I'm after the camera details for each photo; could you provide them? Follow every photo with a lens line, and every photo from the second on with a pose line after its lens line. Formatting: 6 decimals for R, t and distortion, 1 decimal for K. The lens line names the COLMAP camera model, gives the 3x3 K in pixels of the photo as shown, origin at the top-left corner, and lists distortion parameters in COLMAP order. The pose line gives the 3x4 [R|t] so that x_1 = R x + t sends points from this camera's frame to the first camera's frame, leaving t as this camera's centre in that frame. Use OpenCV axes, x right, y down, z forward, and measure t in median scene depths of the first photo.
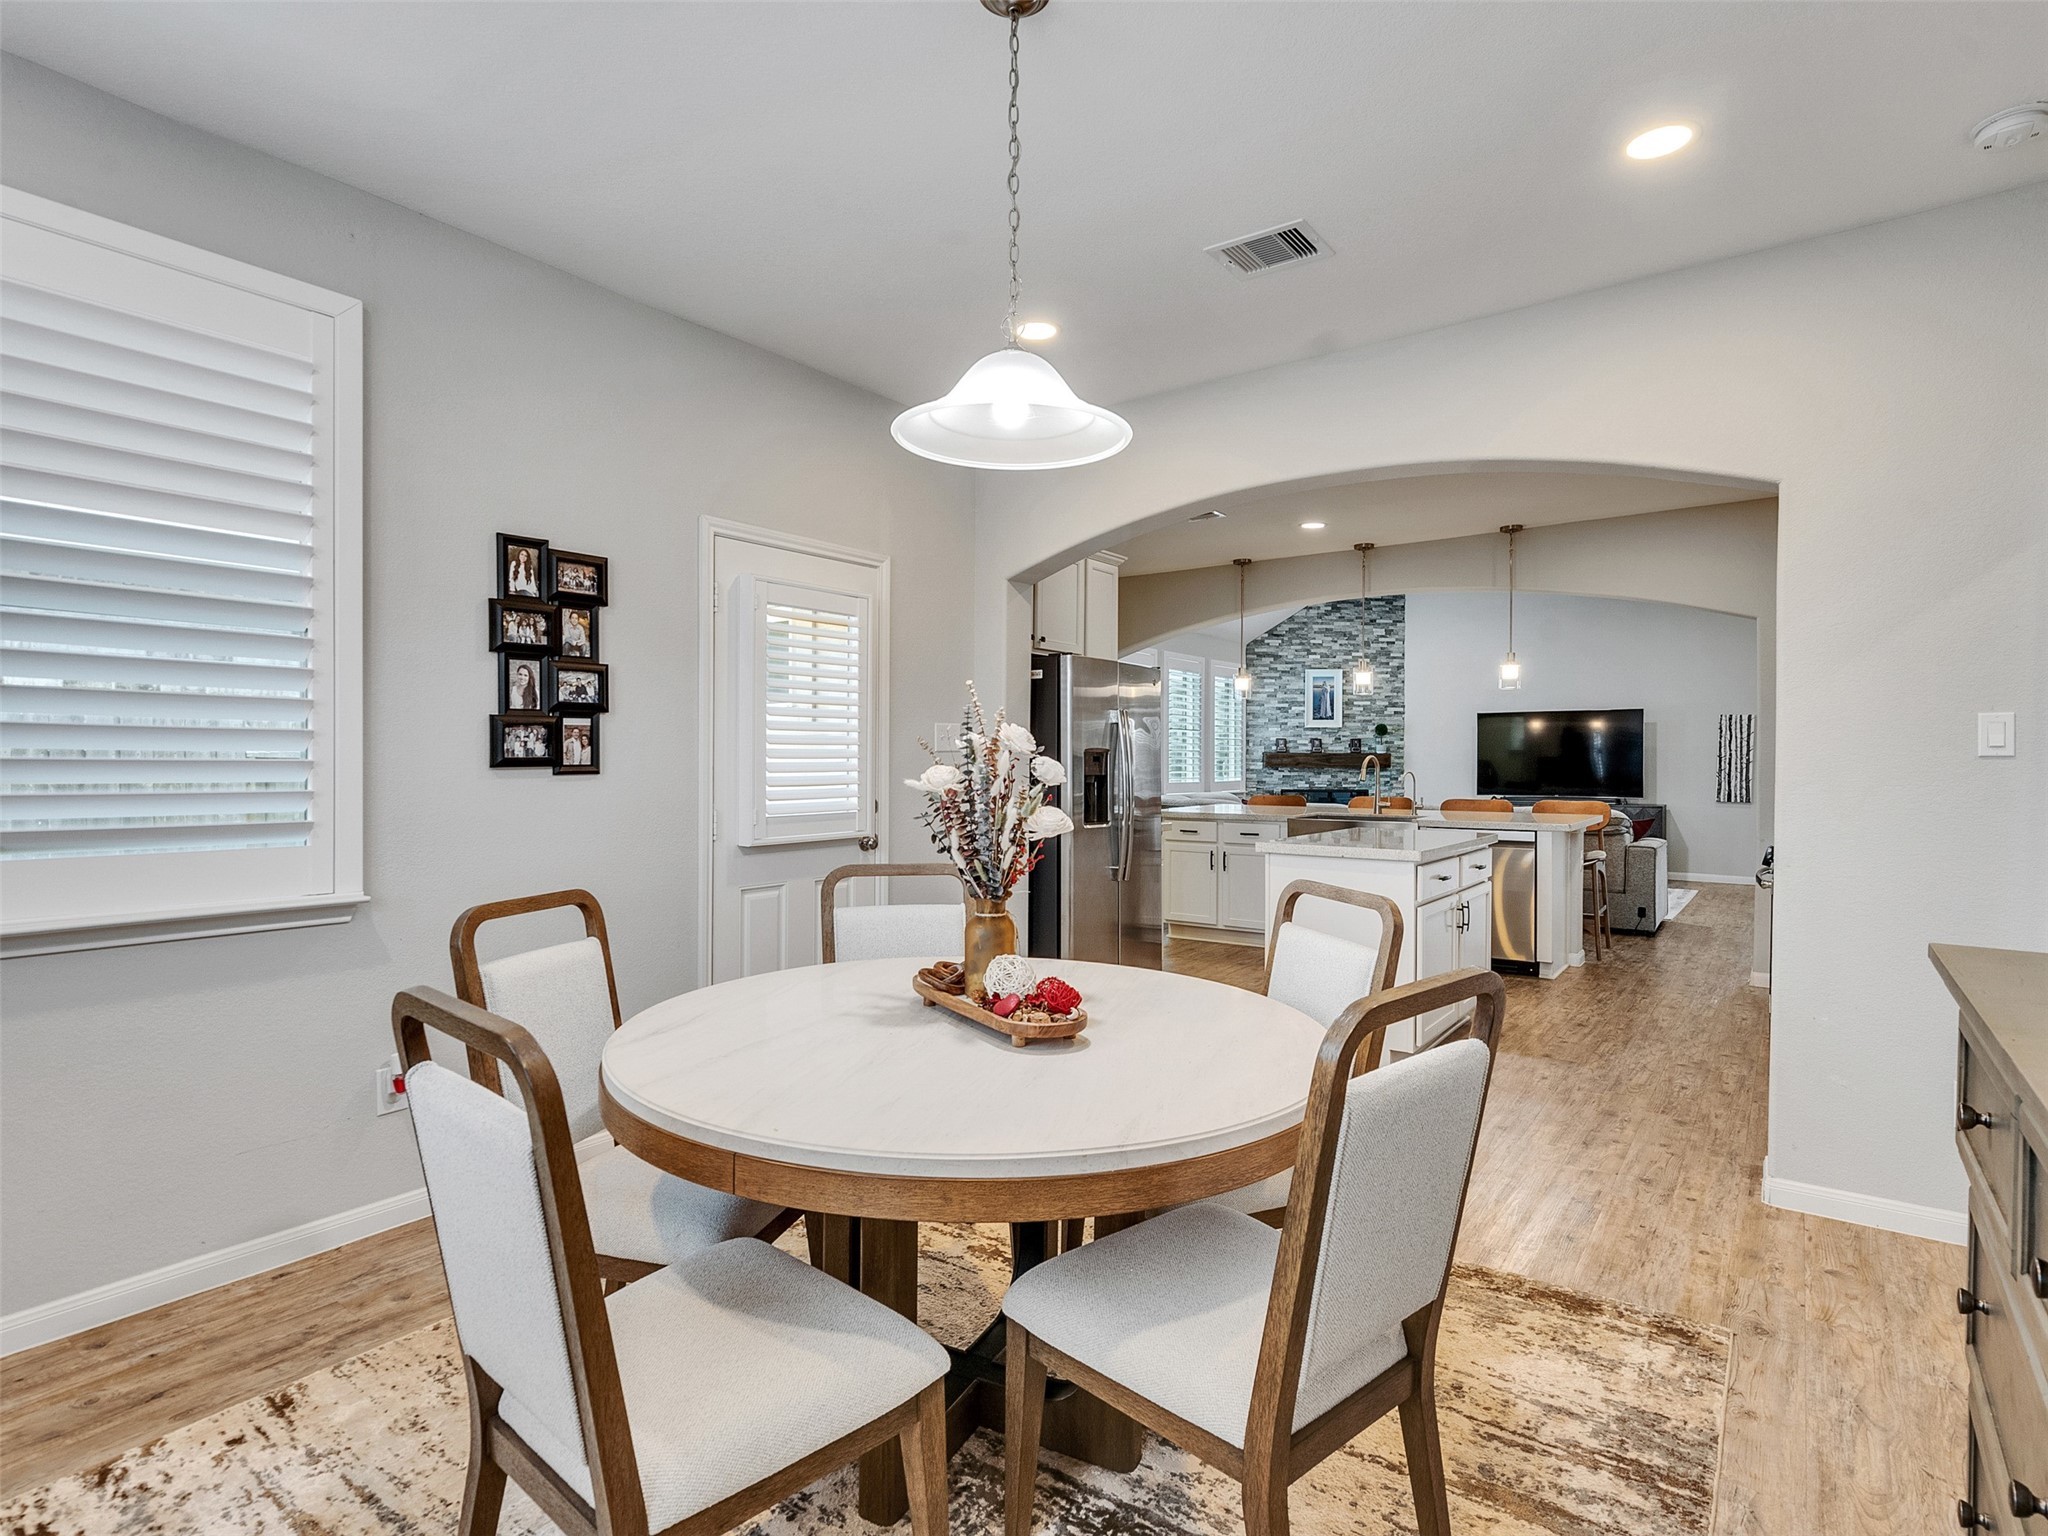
lens RADIAL K [[1045.0, 0, 1009.6], [0, 1045.0, 767.8], [0, 0, 1]] dist [-0.003962, 0.002102]
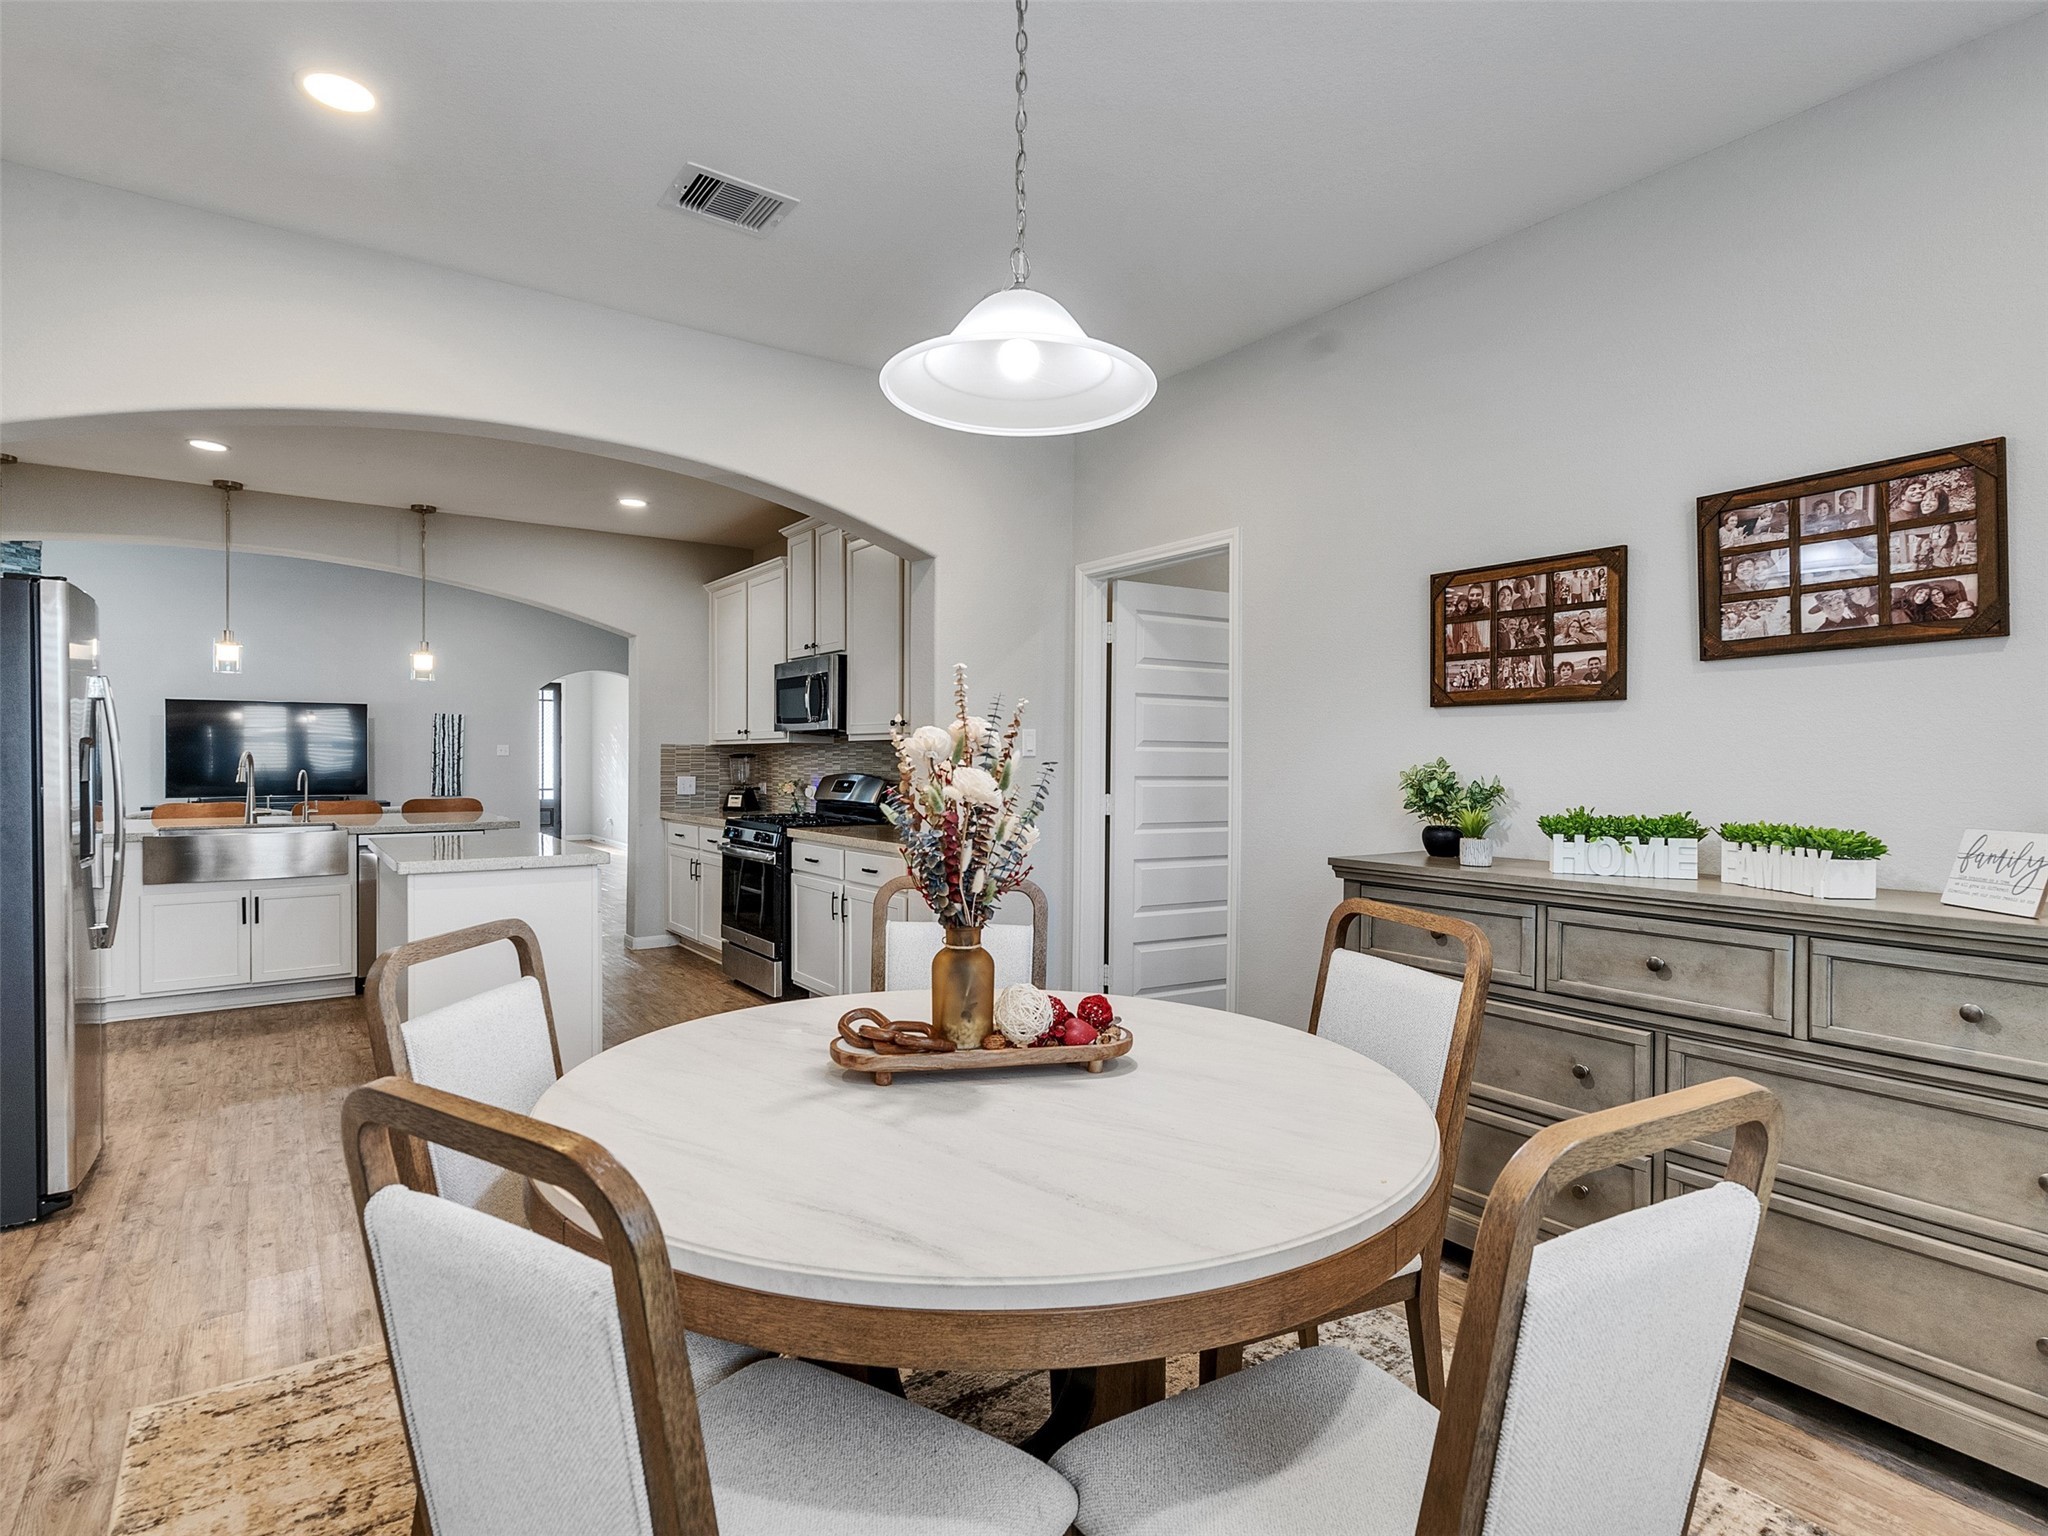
lens RADIAL K [[1045.0, 0, 995.4], [0, 1045.0, 767.1], [0, 0, 1]] dist [-0.003962, 0.002102]
pose [[0.308916, -0.009928, 0.951037, -0.149448], [0.006247, 0.999945, 0.008410, -0.001784], [-0.951069, 0.003343, 0.308962, 0.133784]]
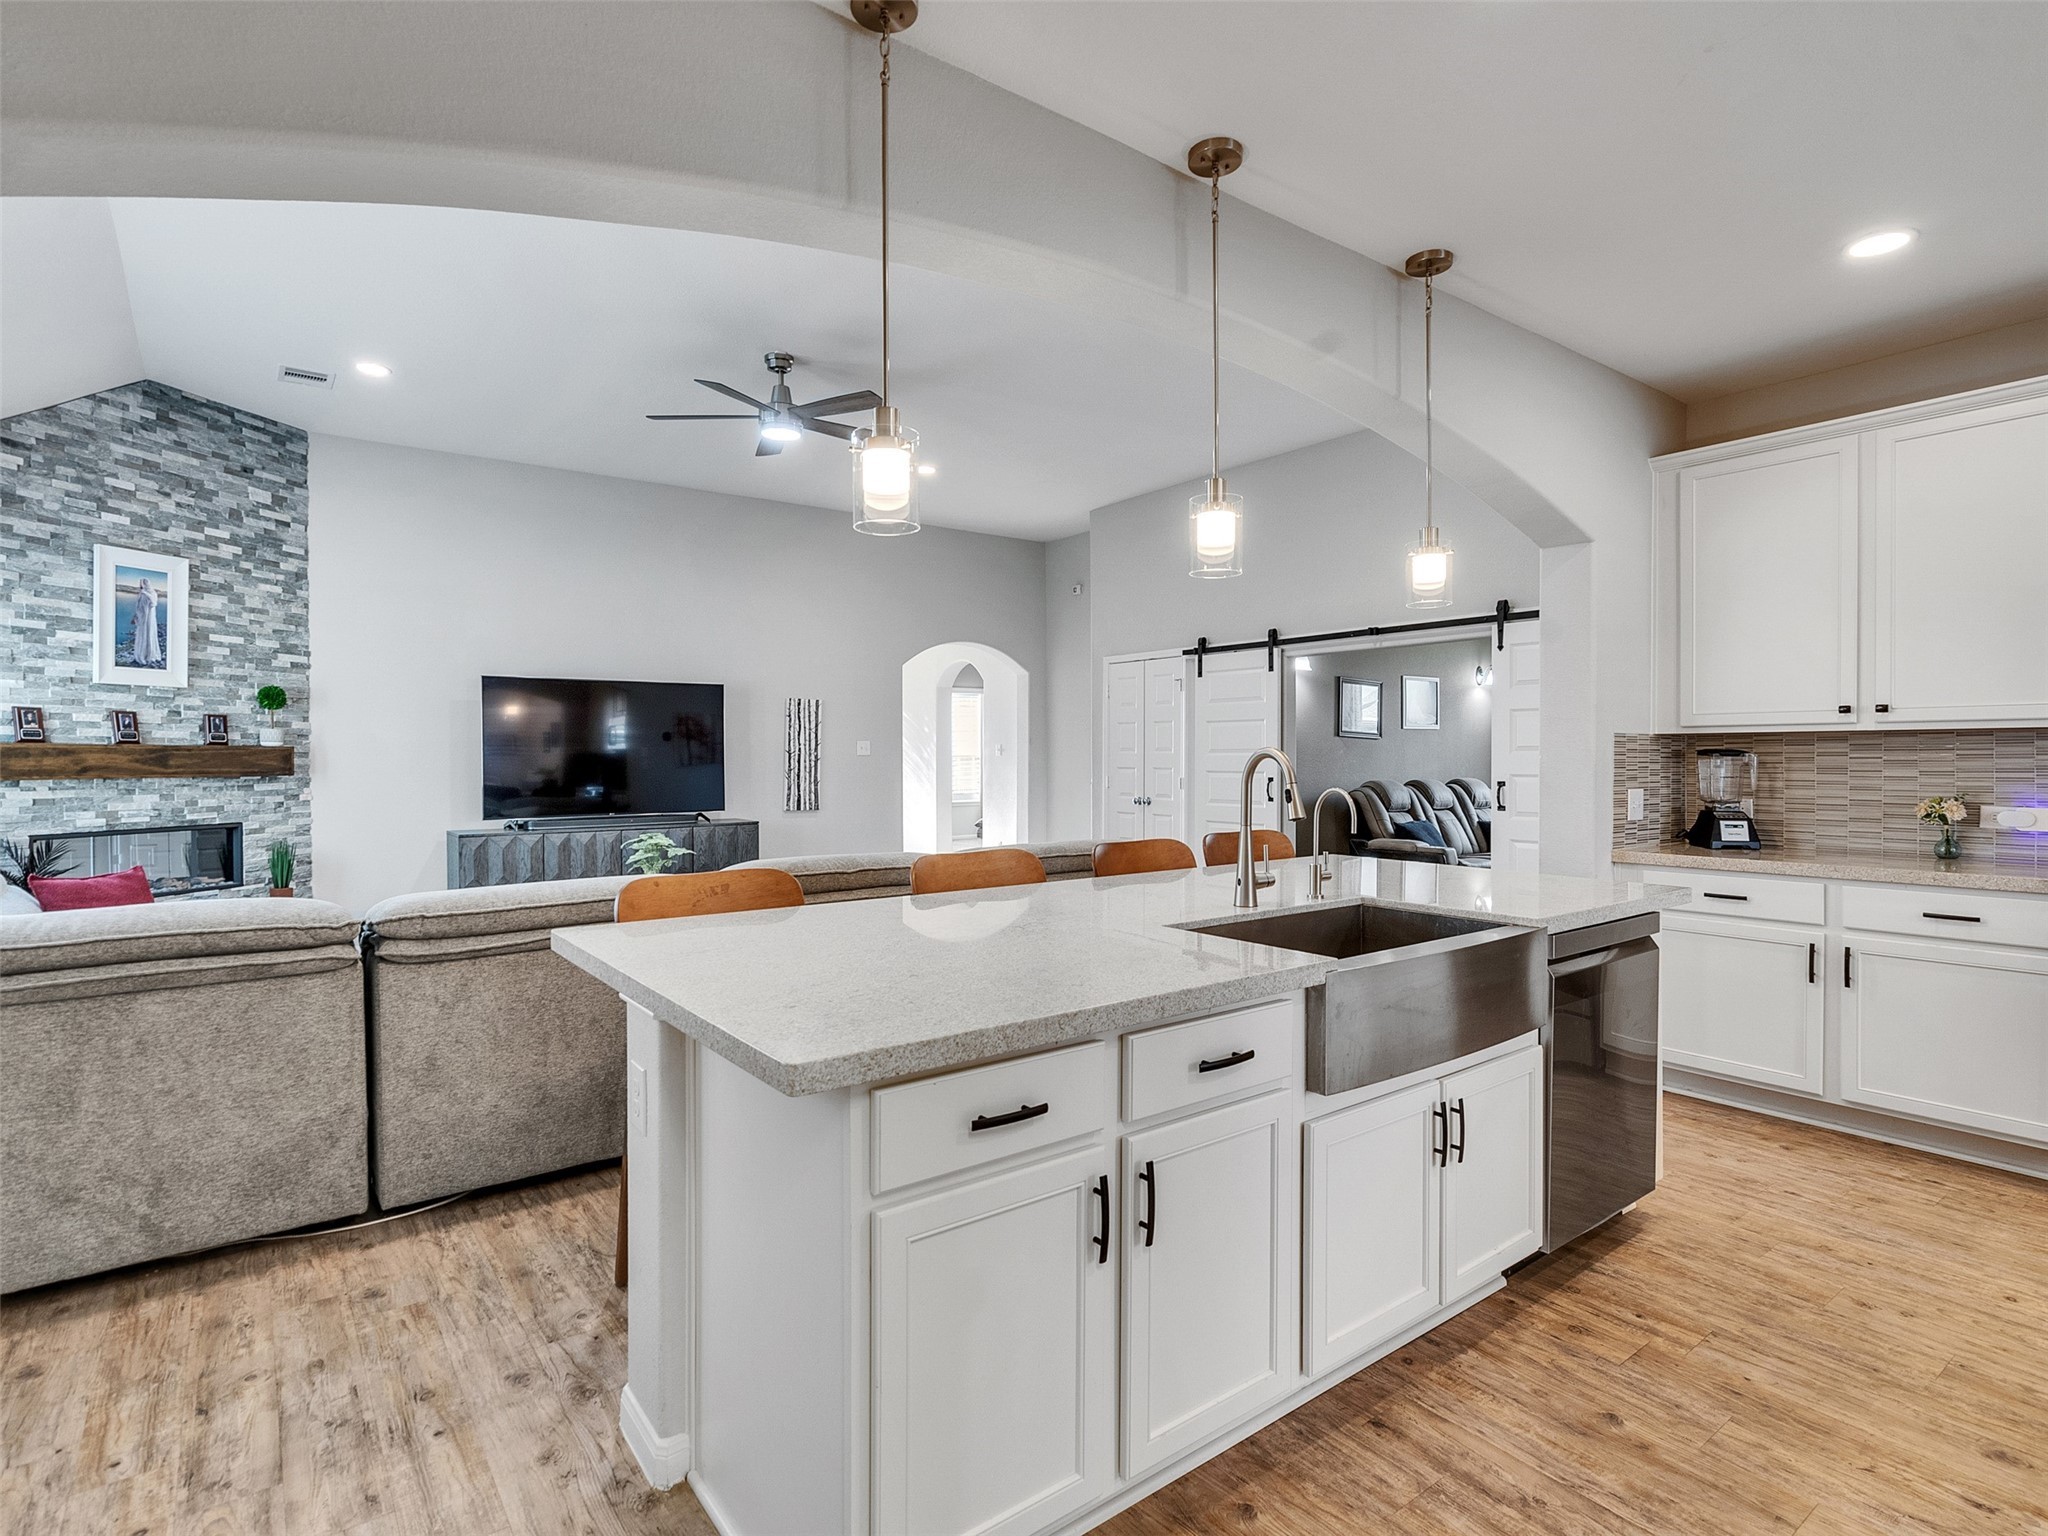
lens RADIAL K [[1045.0, 0, 1005.2], [0, 1045.0, 763.6], [0, 0, 1]] dist [-0.003962, 0.002102]
pose [[0.287703, -0.010479, 0.957662, -0.014487], [0.011433, 0.999906, 0.007507, -0.006296], [-0.957652, 0.008789, 0.287796, 0.625503]]
